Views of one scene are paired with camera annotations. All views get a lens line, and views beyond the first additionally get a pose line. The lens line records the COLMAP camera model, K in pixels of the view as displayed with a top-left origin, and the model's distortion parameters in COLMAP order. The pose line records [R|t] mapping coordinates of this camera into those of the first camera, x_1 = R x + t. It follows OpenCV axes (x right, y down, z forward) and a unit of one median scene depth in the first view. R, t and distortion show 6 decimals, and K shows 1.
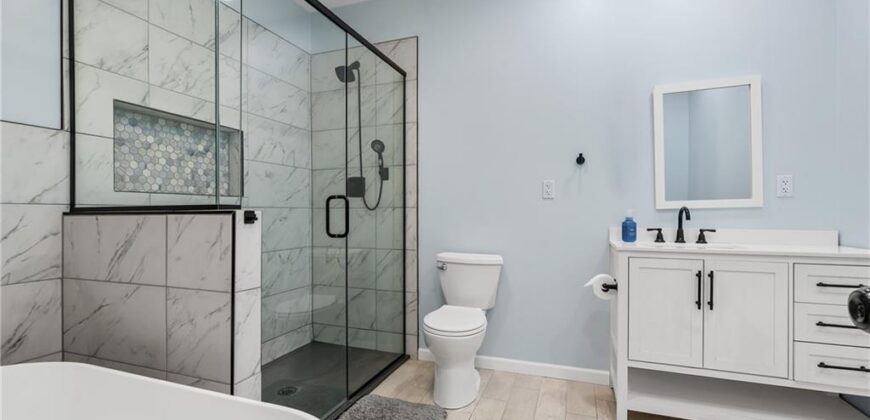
lens RADIAL K [[390.7, 0, 429.6], [0, 390.7, 213.0], [0, 0, 1]] dist [0.000055, 0.001237]
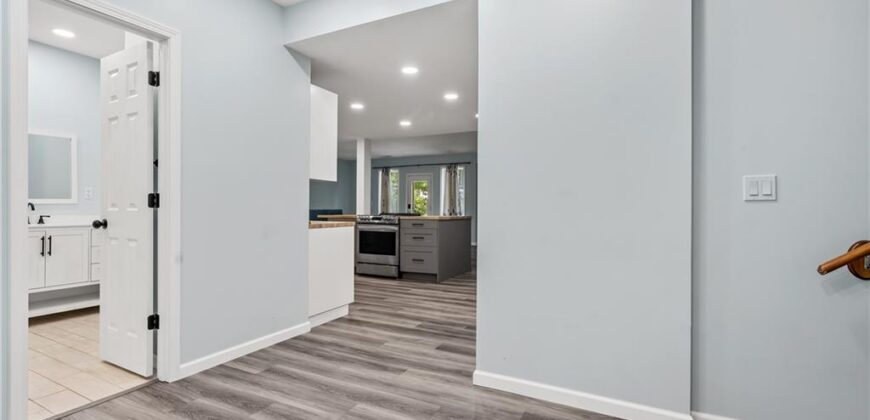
lens RADIAL K [[390.7, 0, 430.7], [0, 390.7, 207.2], [0, 0, 1]] dist [0.000055, 0.001237]
pose [[0.127204, 0.006233, 0.991857, -0.786231], [-0.000704, 0.999981, -0.006193, 0.012763], [-0.991876, 0.000090, 0.127206, -0.912853]]
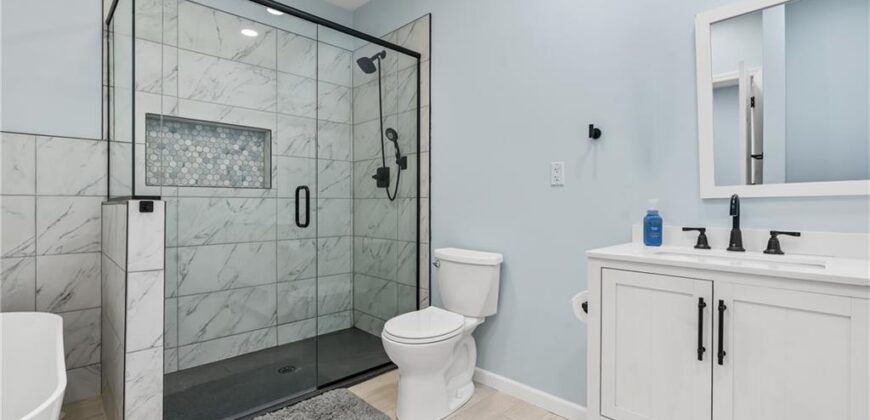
lens RADIAL K [[390.7, 0, 434.3], [0, 390.7, 202.4], [0, 0, 1]] dist [0.000055, 0.001237]
pose [[0.901989, 0.001458, -0.431757, 0.468296], [-0.002906, 0.999992, -0.002694, -0.000217], [0.431750, 0.003685, 0.901986, 0.210441]]
